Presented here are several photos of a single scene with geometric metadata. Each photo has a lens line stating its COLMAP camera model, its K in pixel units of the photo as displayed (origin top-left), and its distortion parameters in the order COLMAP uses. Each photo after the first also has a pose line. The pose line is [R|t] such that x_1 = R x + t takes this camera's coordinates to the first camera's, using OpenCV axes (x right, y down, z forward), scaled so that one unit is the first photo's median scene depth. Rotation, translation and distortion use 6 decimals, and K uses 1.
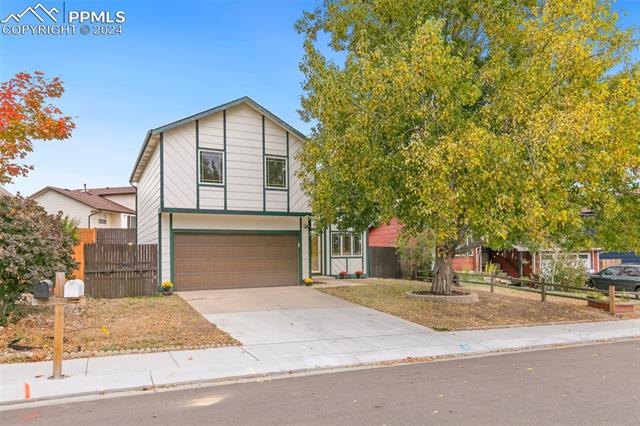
lens RADIAL K [[430.1, 0, 320.0], [0, 430.1, 213.0], [0, 0, 1]] dist [-0.051428, -0.000064]
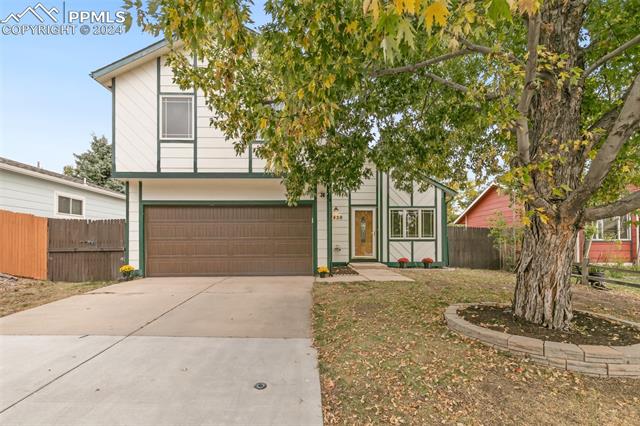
lens RADIAL K [[297.1, 0, 321.2], [0, 297.1, 234.2], [0, 0, 1]] dist [0.001765, 0.000143]
pose [[0.902314, -0.005729, -0.431040, 0.191763], [0.033248, 0.997858, 0.056337, 0.074446], [0.429794, -0.065165, 0.900572, 0.583711]]
